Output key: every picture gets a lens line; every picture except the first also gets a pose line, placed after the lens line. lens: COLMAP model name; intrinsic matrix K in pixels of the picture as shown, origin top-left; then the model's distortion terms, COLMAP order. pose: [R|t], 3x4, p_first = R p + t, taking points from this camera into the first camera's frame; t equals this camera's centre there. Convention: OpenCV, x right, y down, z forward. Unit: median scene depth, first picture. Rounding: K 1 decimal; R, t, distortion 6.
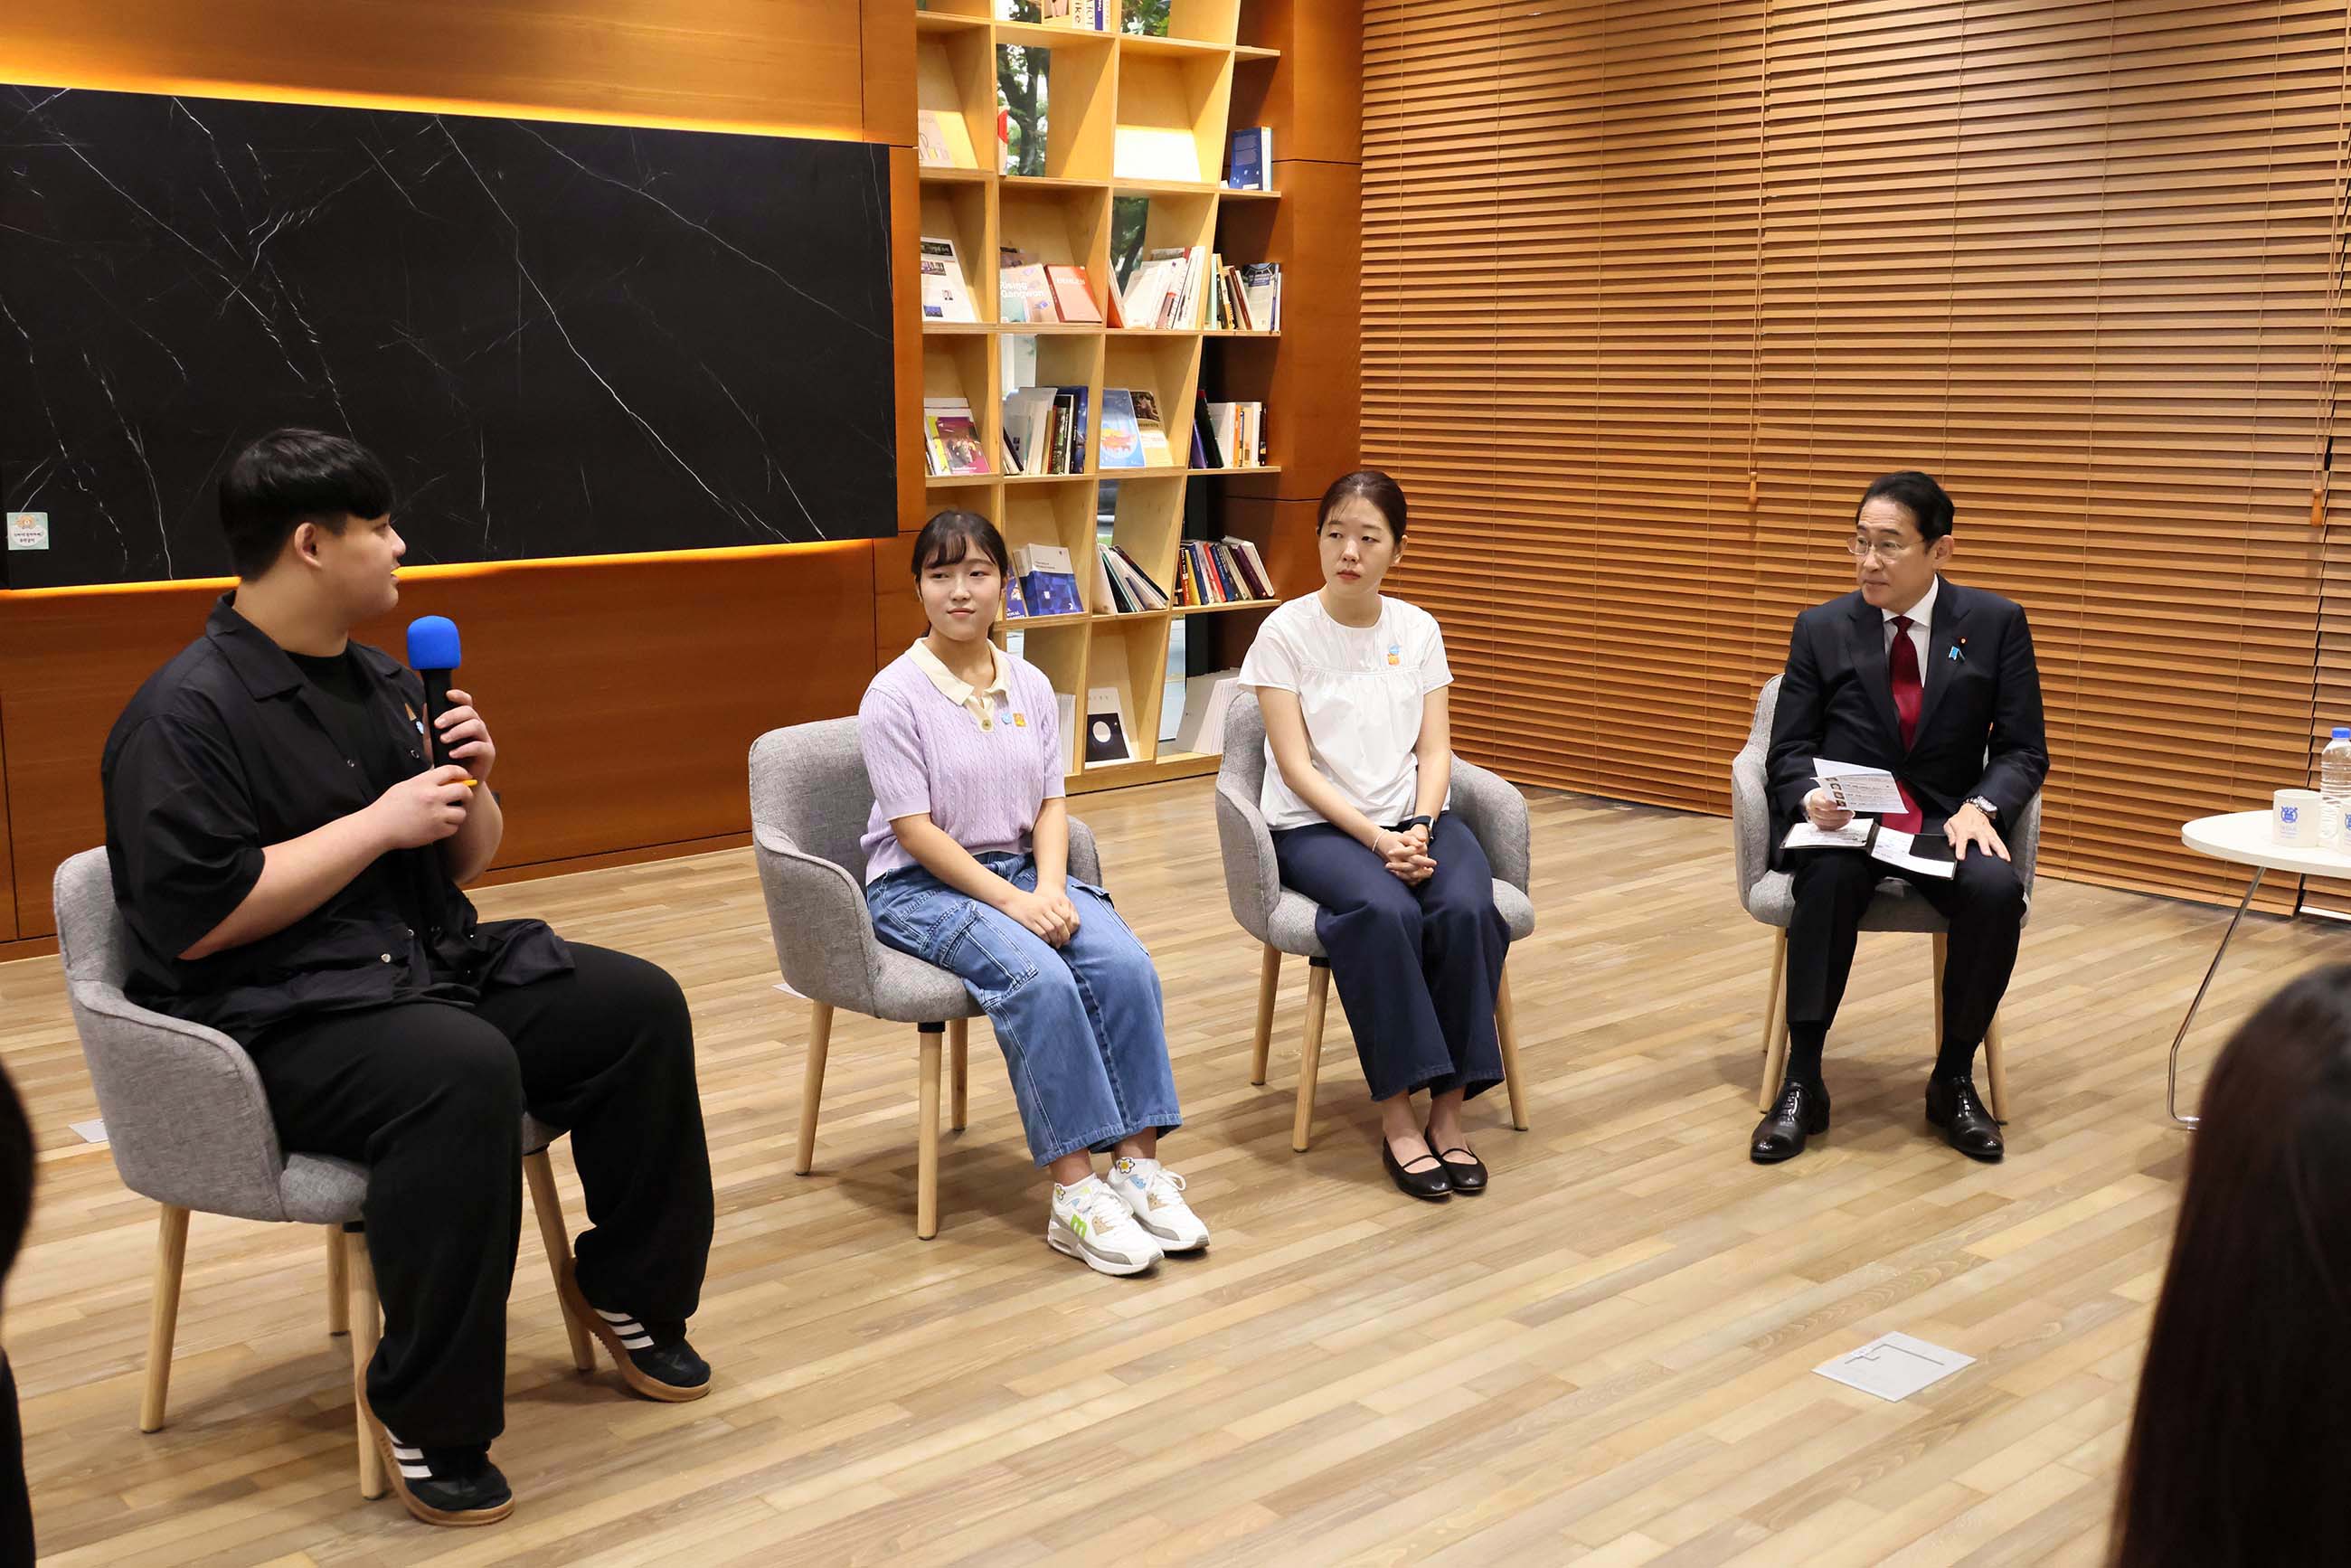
lens RADIAL K [[2390.0, 0, 1180.5], [0, 2390.0, 760.3], [0, 0, 1]] dist [0.007249, -0.004328]
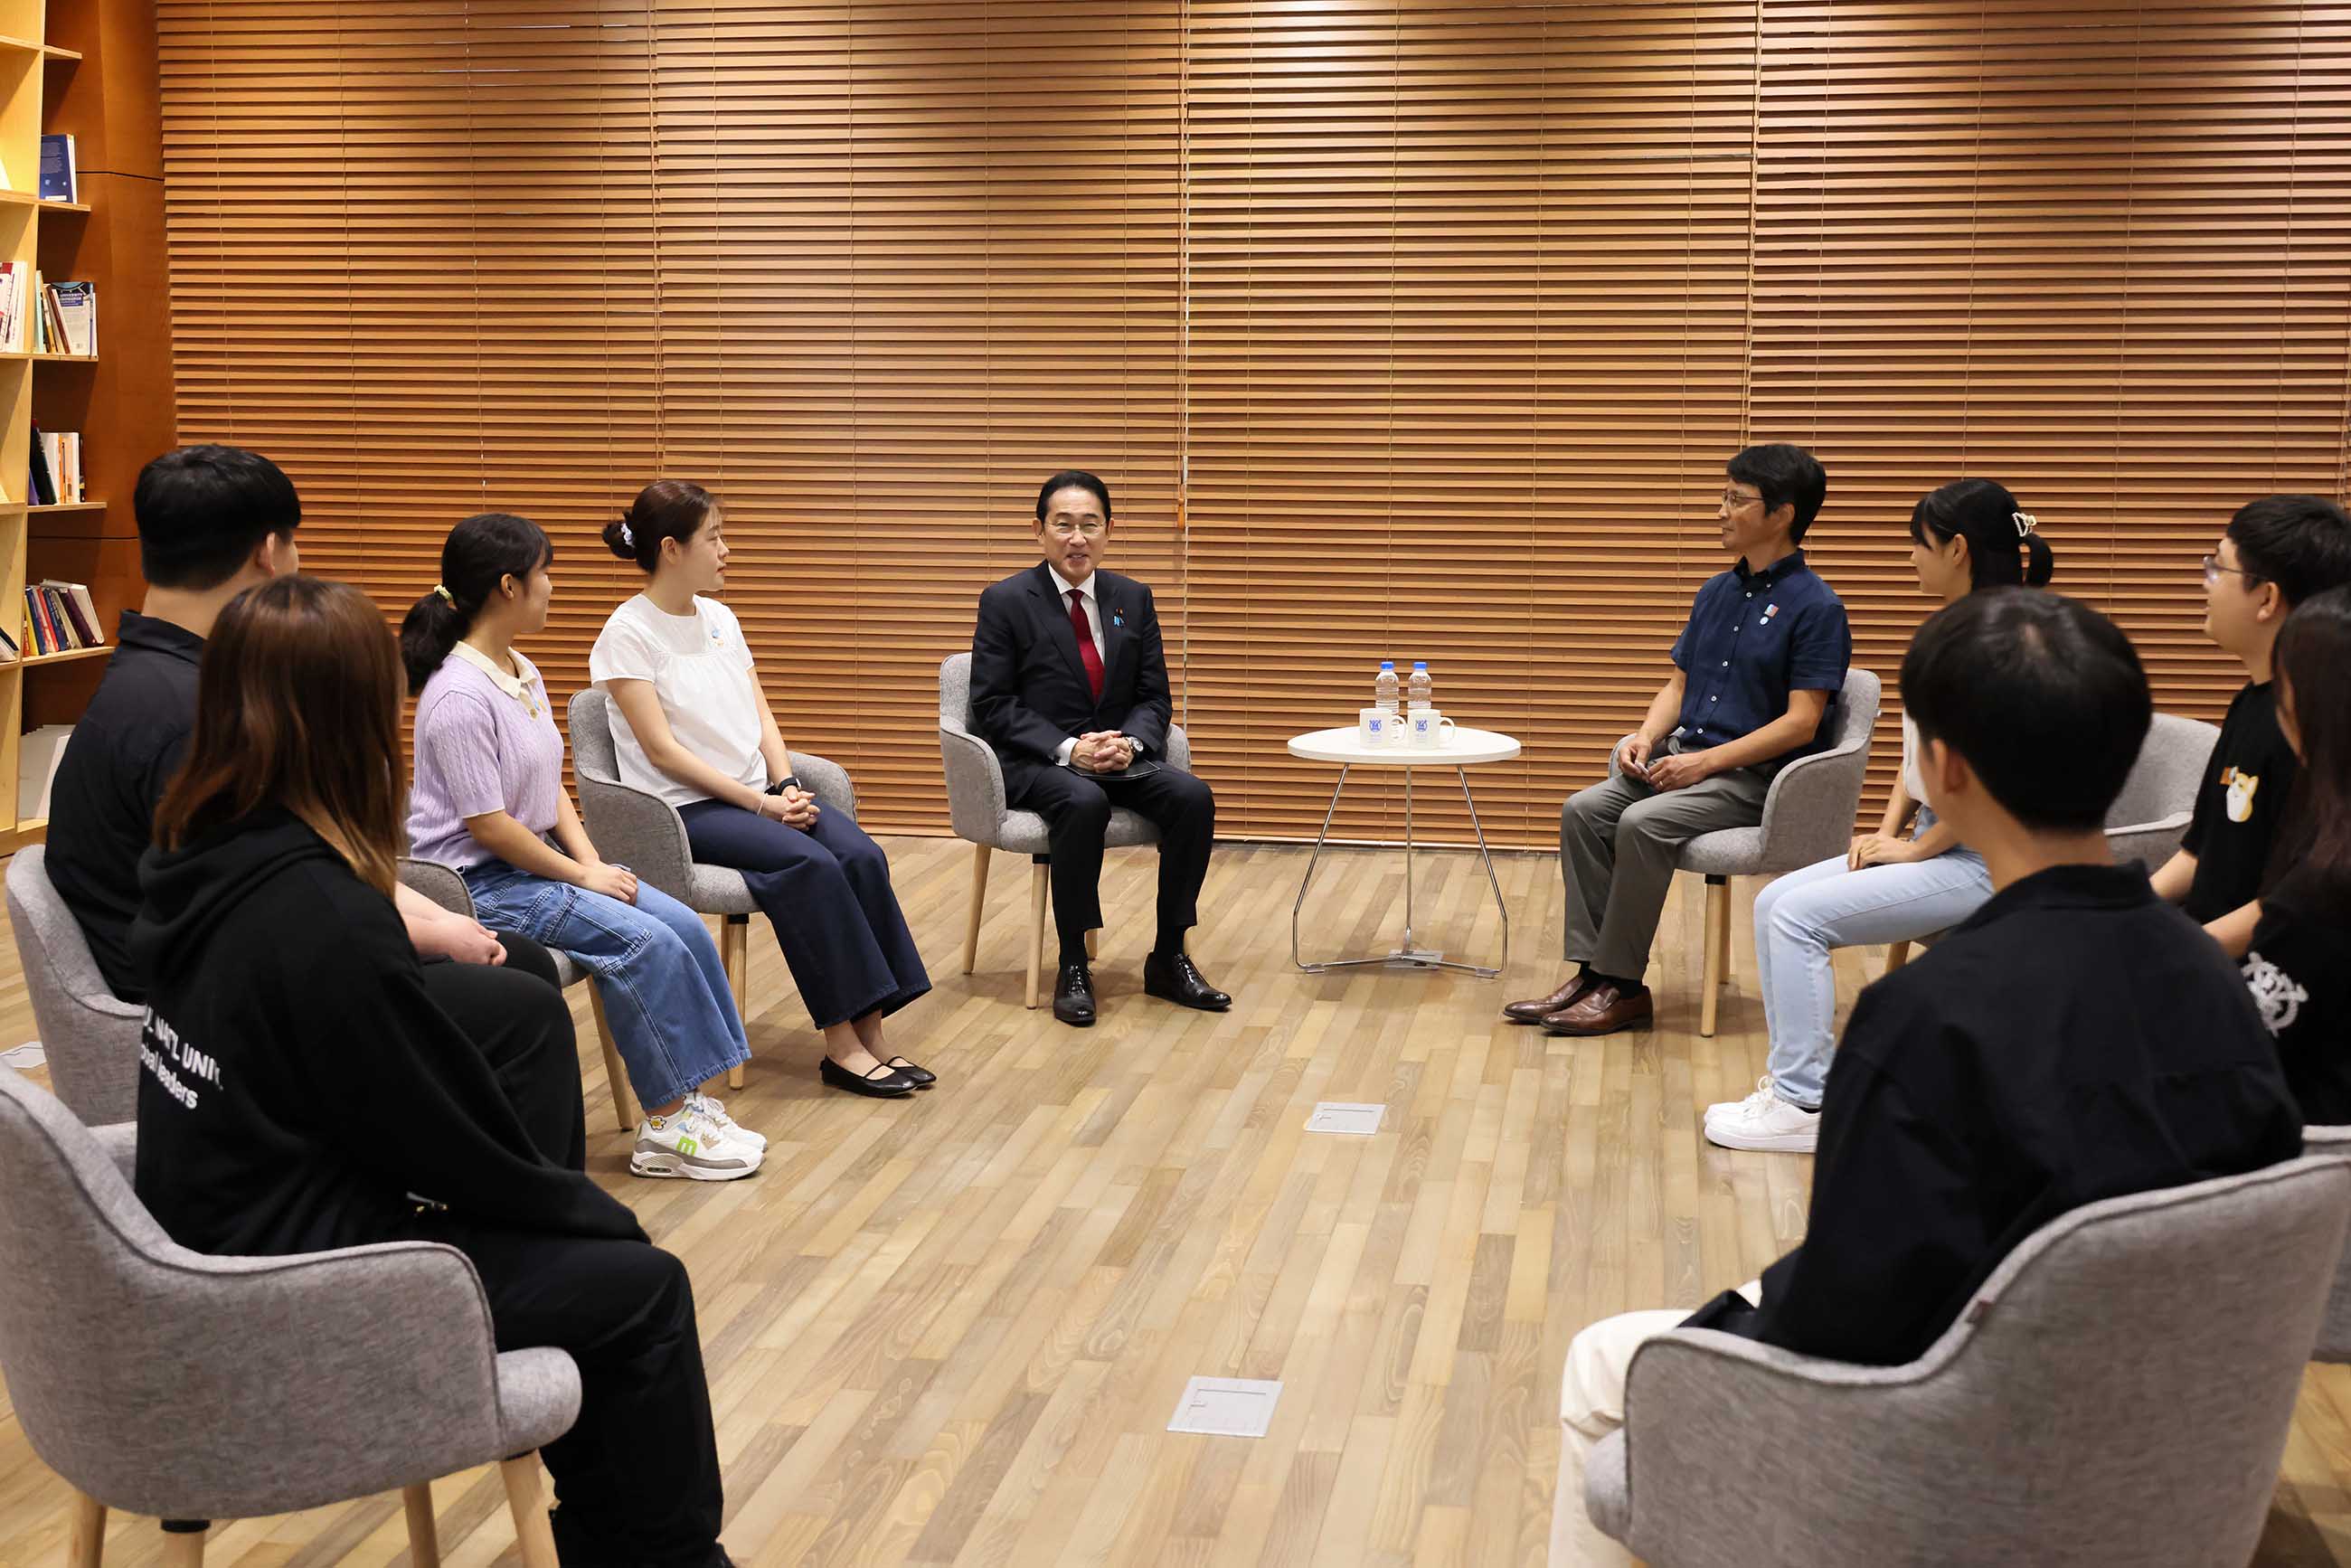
lens RADIAL K [[2704.4, 0, 1175.5], [0, 2704.4, 784.0], [0, 0, 1]] dist [0.024953, 0.013405]
pose [[0.773547, -0.083839, 0.628168, -0.396925], [0.099034, 0.995025, 0.010847, 0.018741], [-0.625953, 0.053819, 0.778002, -0.086286]]
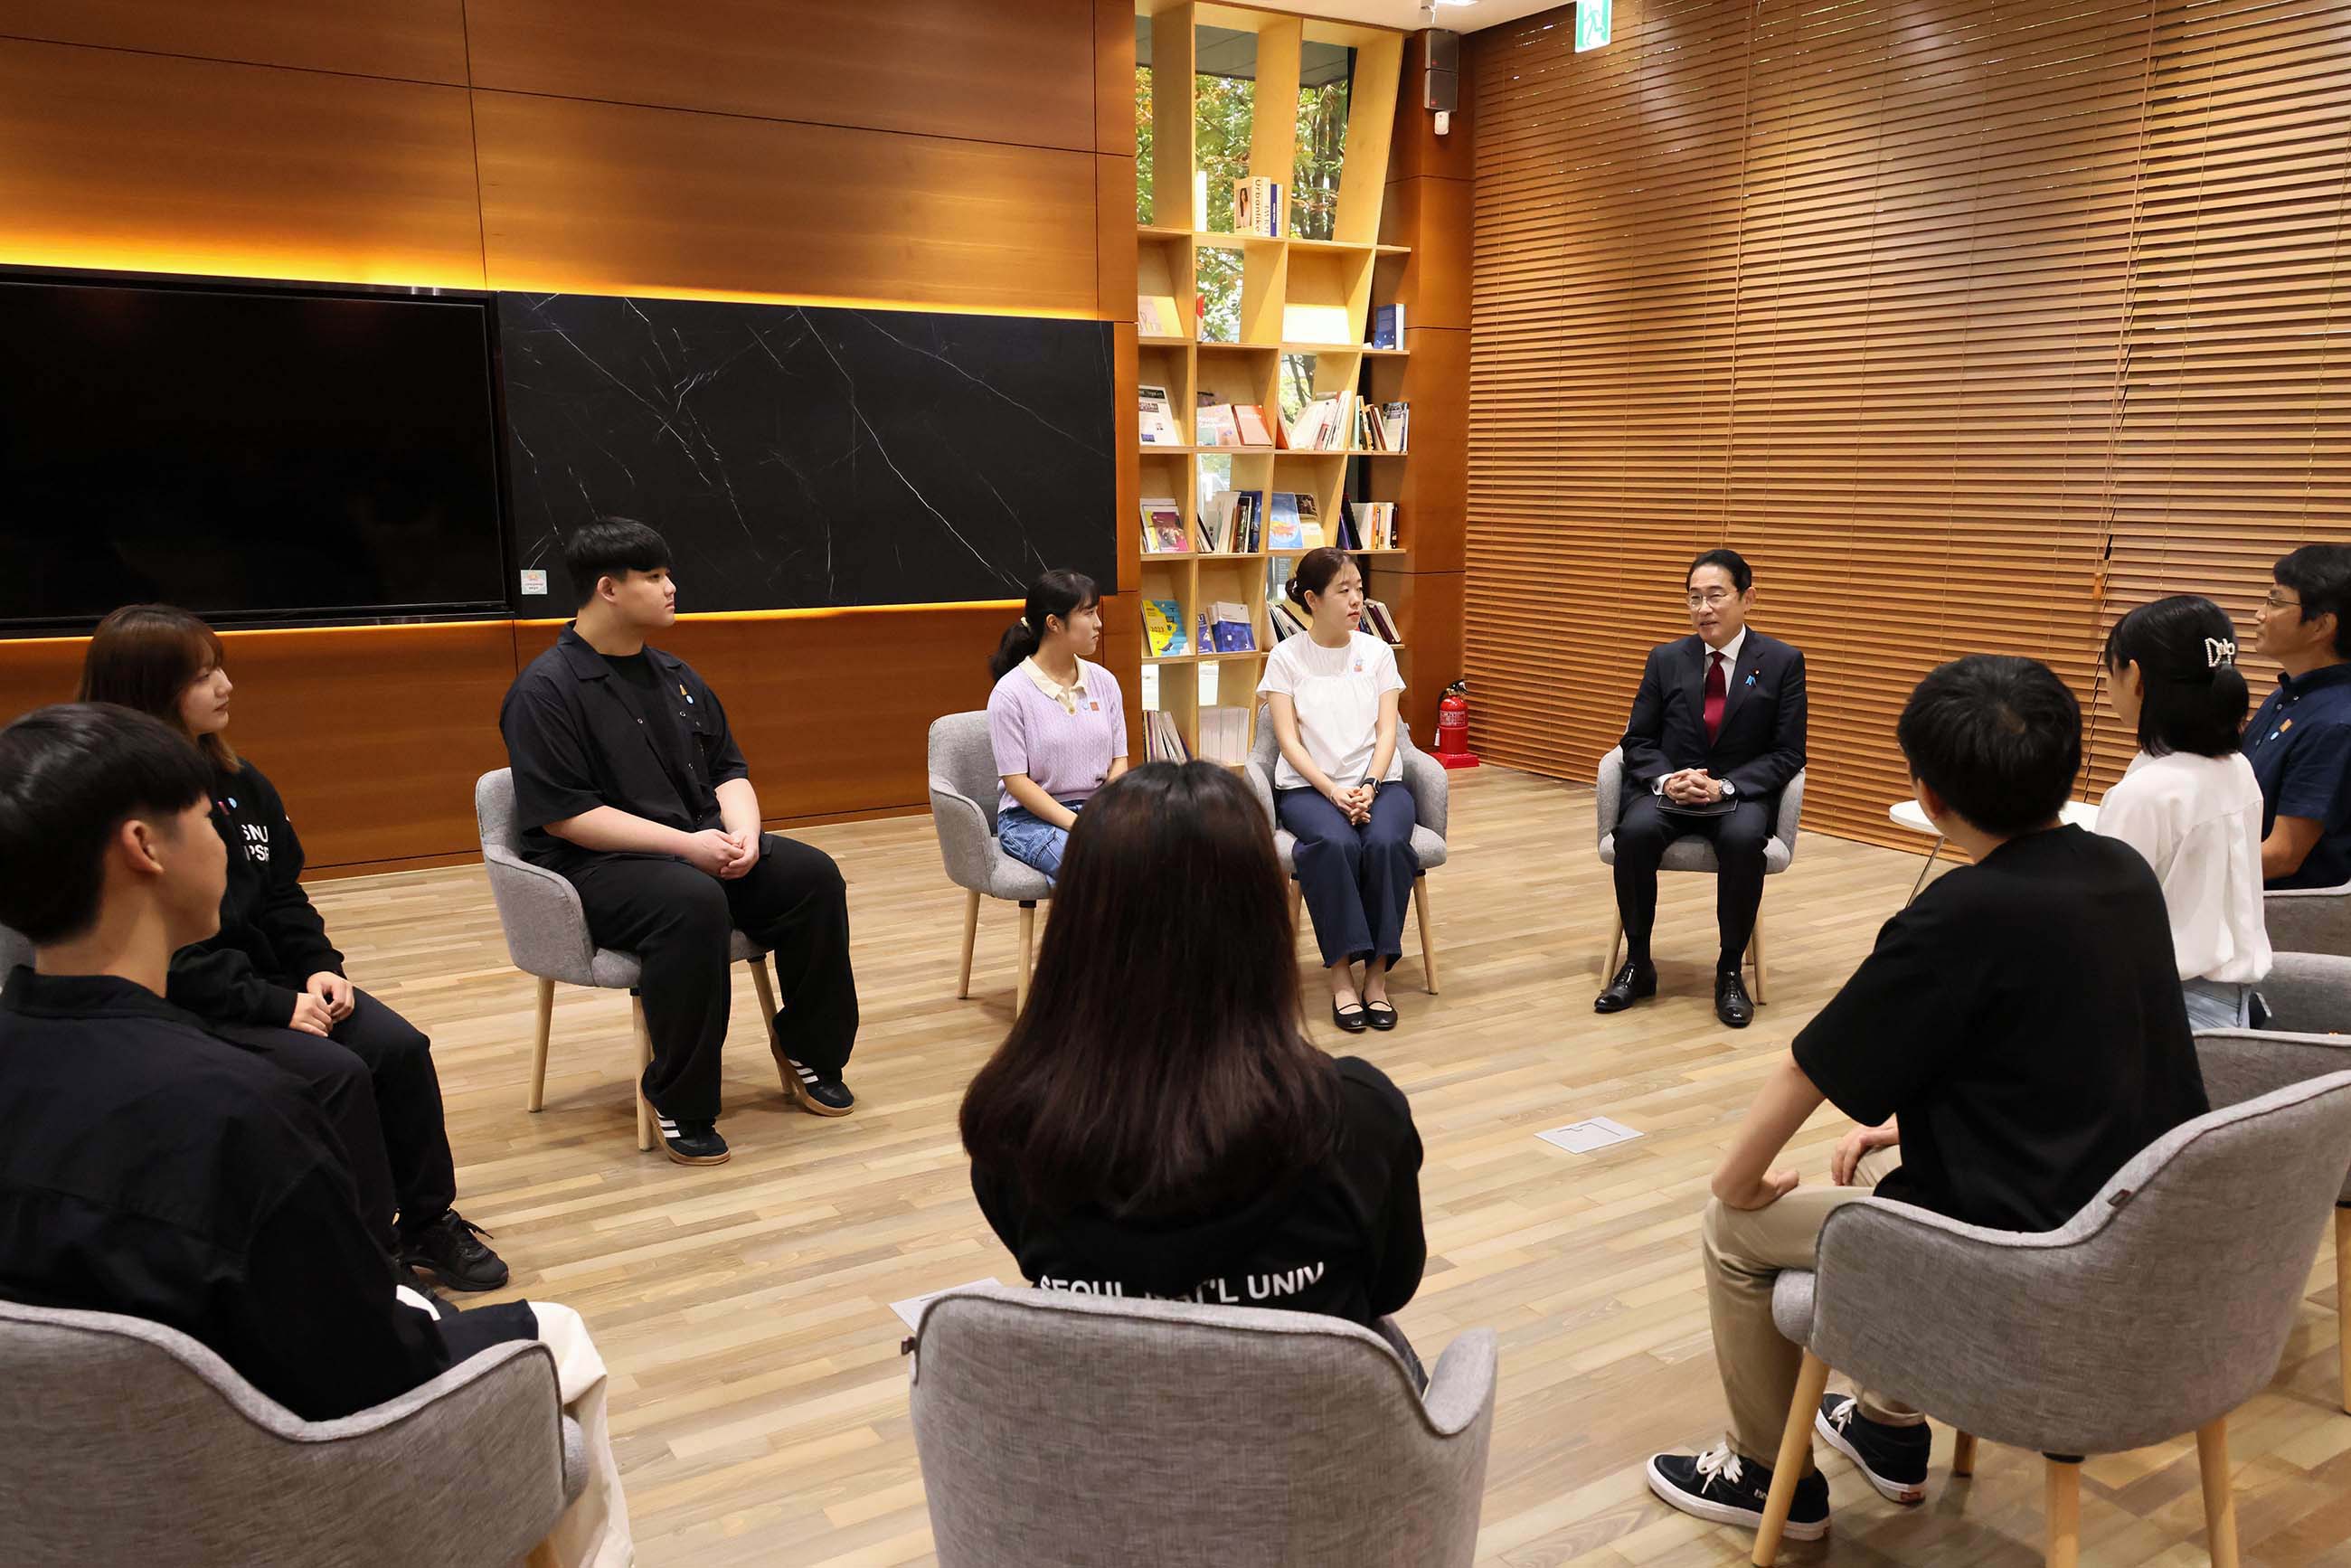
lens RADIAL K [[1809.0, 0, 1223.6], [0, 1809.0, 889.0], [0, 0, 1]] dist [0.001975, -0.001492]
pose [[0.989559, 0.036633, -0.139393, 0.118645], [-0.027628, 0.997437, 0.065998, 0.011847], [0.141454, -0.061458, 0.988035, -0.101345]]
